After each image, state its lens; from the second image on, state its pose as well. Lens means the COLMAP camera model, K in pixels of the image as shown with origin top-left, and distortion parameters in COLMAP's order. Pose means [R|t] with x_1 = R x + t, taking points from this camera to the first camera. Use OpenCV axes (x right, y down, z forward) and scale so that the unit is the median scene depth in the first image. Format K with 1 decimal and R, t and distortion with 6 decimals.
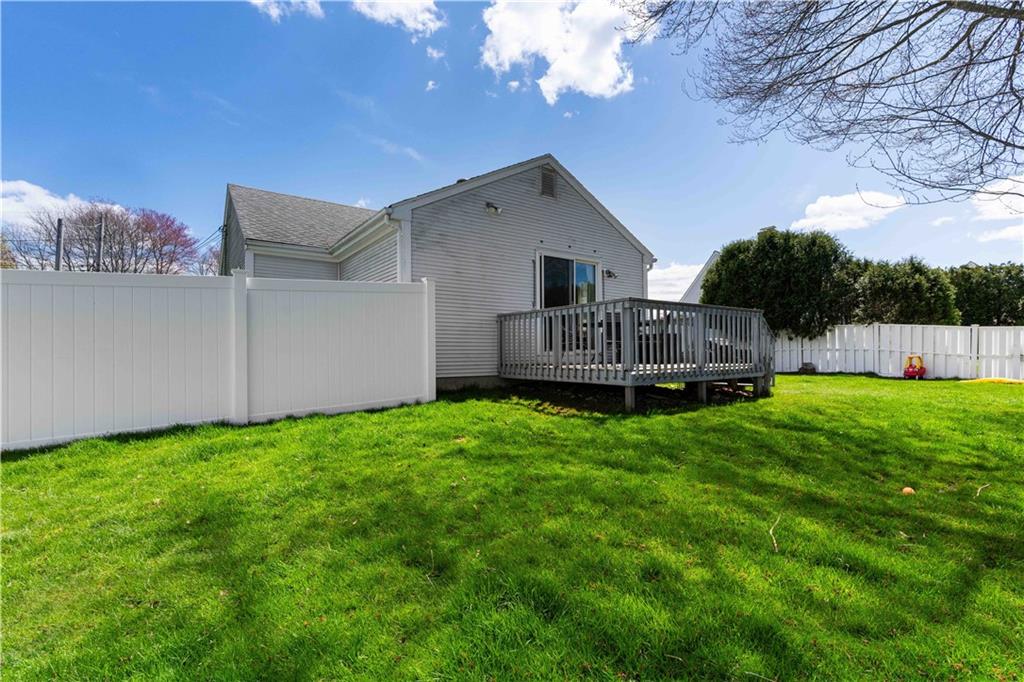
lens RADIAL K [[457.0, 0, 511.7], [0, 457.0, 338.4], [0, 0, 1]] dist [-0.003450, 0.000358]
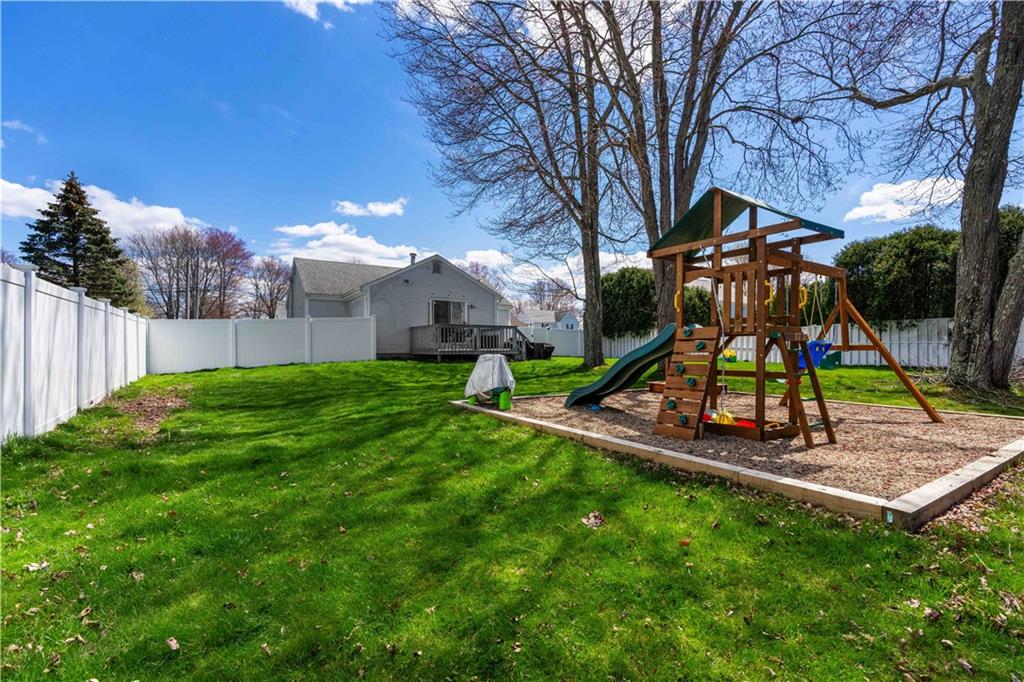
lens RADIAL K [[457.0, 0, 511.7], [0, 457.0, 338.4], [0, 0, 1]] dist [-0.003450, 0.000358]
pose [[0.997366, 0.001532, -0.072516, 0.608291], [-0.001016, 0.999974, 0.007146, -0.011798], [0.072525, -0.007053, 0.997342, -1.194607]]
